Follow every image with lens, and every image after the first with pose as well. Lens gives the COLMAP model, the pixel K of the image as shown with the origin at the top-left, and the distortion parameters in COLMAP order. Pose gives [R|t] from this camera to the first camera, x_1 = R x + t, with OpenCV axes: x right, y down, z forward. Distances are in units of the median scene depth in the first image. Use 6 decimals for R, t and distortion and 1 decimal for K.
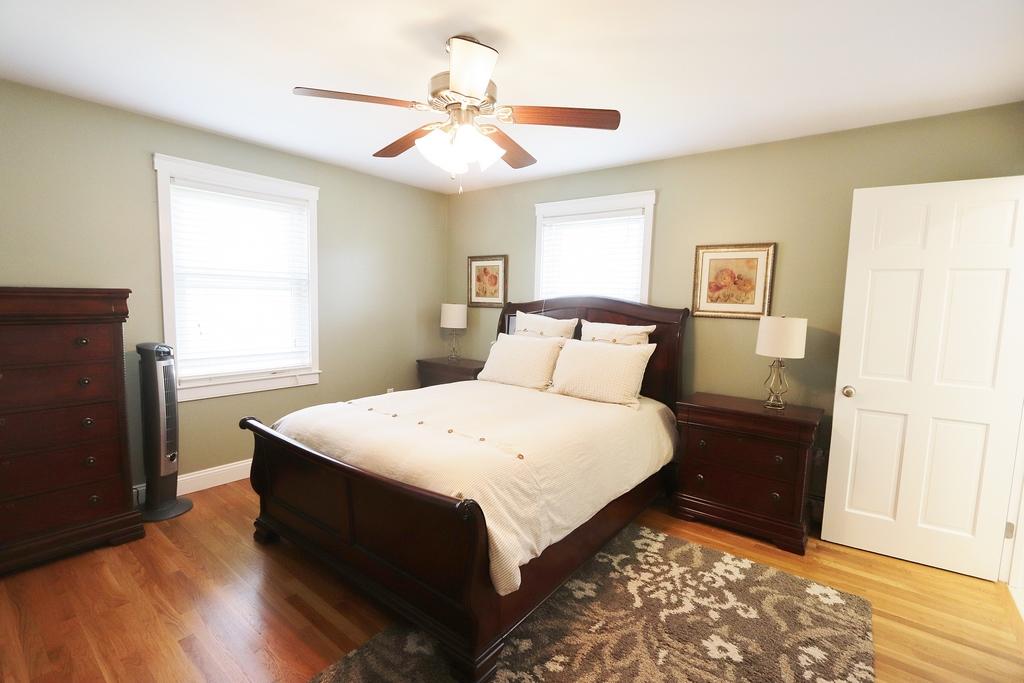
lens RADIAL K [[467.3, 0, 510.9], [0, 467.3, 345.2], [0, 0, 1]] dist [-0.019993, 0.003184]
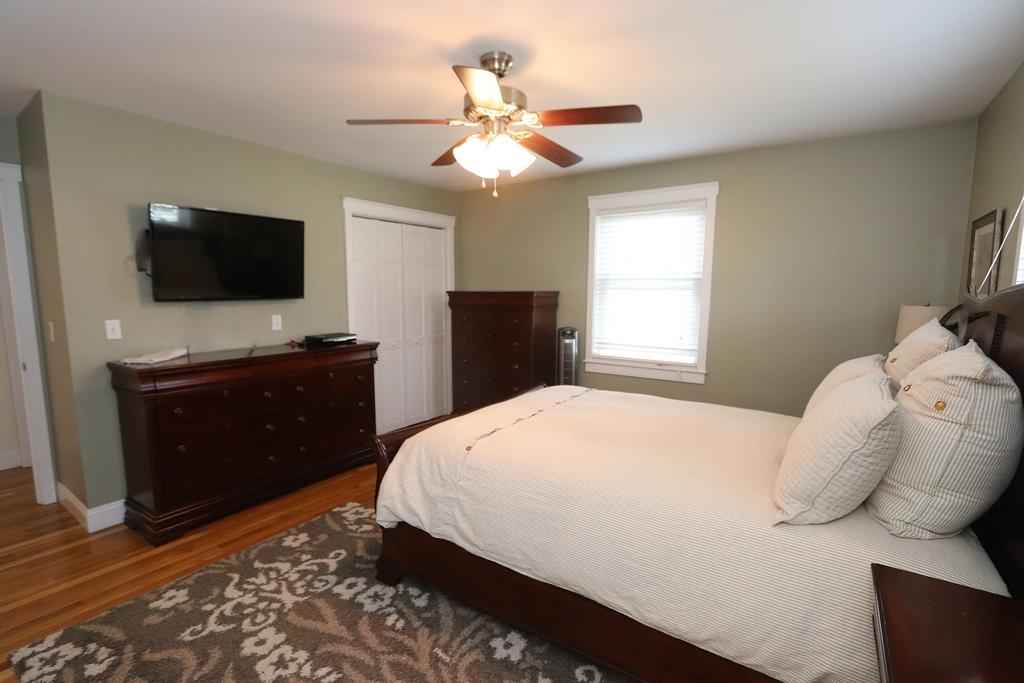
lens RADIAL K [[467.3, 0, 509.9], [0, 467.3, 345.9], [0, 0, 1]] dist [-0.019993, 0.003184]
pose [[0.036518, 0.093946, -0.994907, 1.241532], [-0.082910, 0.992424, 0.090668, -0.118915], [0.995888, 0.079177, 0.044030, 1.372949]]
